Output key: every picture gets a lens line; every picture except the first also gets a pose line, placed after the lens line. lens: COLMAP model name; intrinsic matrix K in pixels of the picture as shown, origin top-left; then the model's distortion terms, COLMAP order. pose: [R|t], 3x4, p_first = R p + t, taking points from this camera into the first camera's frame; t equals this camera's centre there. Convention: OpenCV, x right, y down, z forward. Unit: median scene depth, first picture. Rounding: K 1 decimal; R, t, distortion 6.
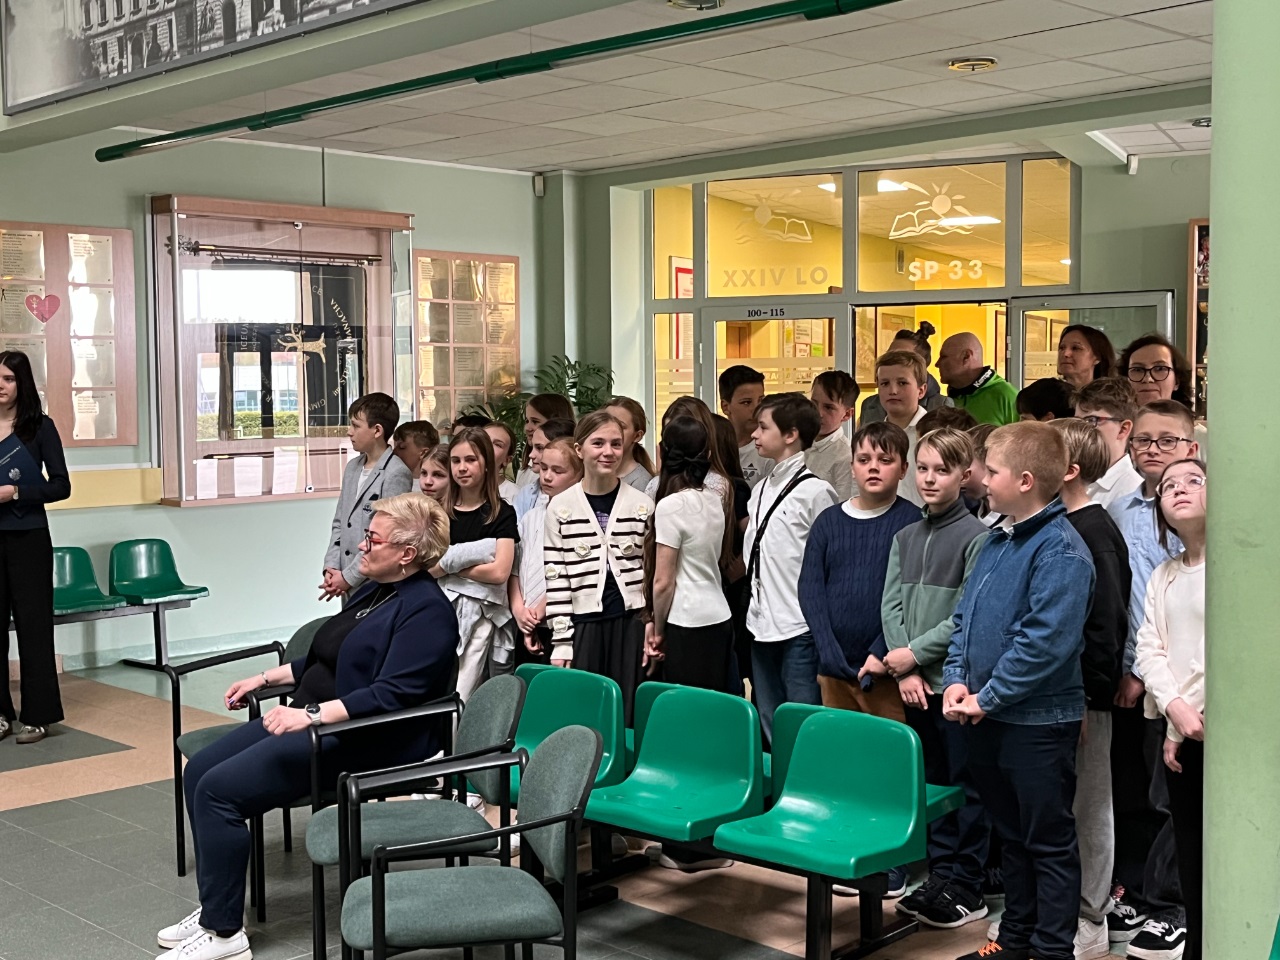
lens RADIAL K [[1662.1, 0, 640.0], [0, 1662.1, 480.0], [0, 0, 1]] dist [0.014296, 0.021220]
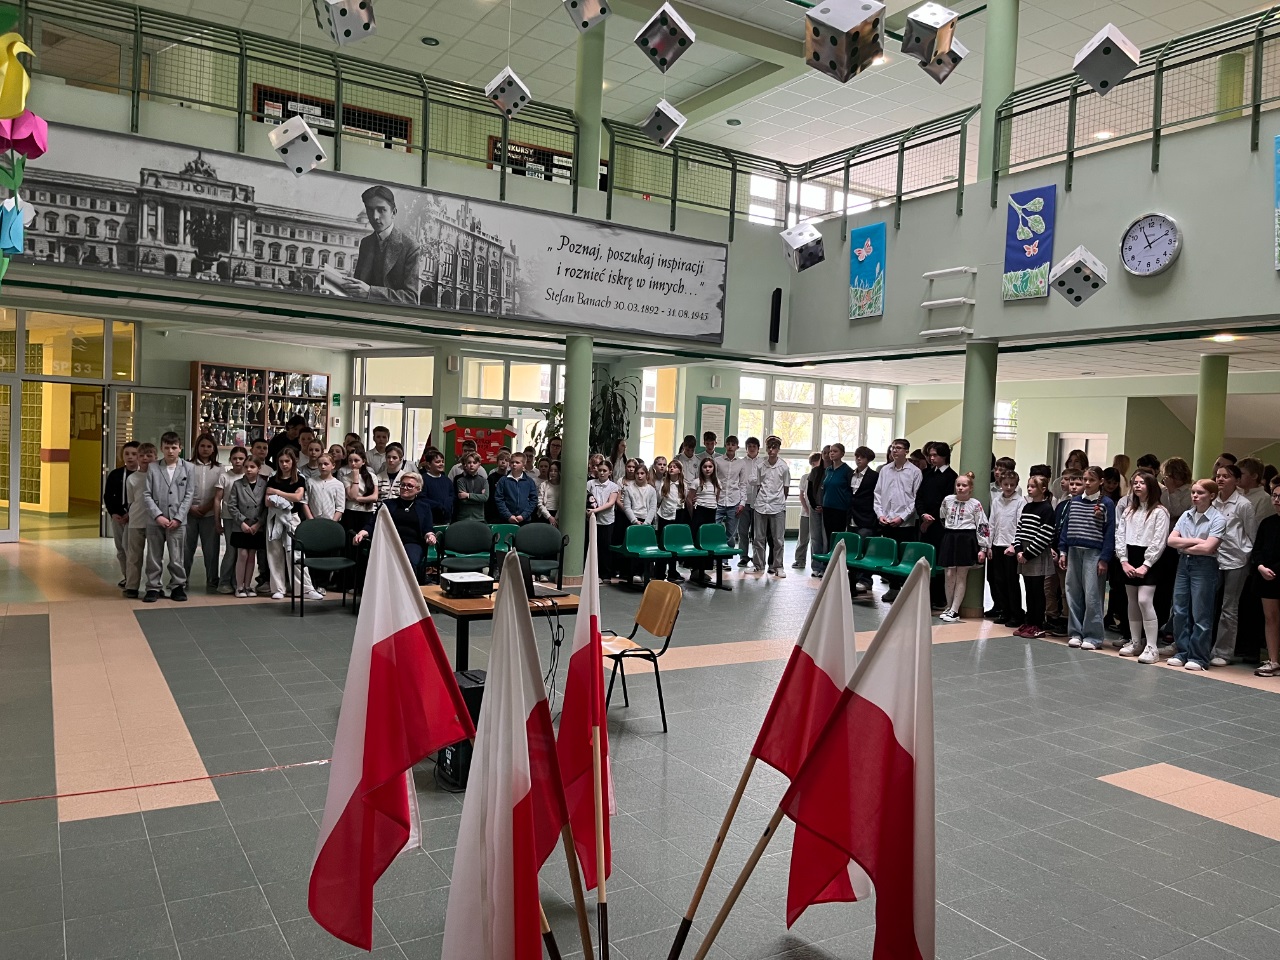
lens RADIAL K [[953.4, 0, 640.0], [0, 953.4, 480.0], [0, 0, 1]] dist [0.036763, -0.005732]
pose [[0.216856, -0.021735, 0.975962, -1.357112], [0.008749, 0.999755, 0.020321, -0.009858], [-0.976164, 0.004132, 0.216993, 0.113065]]
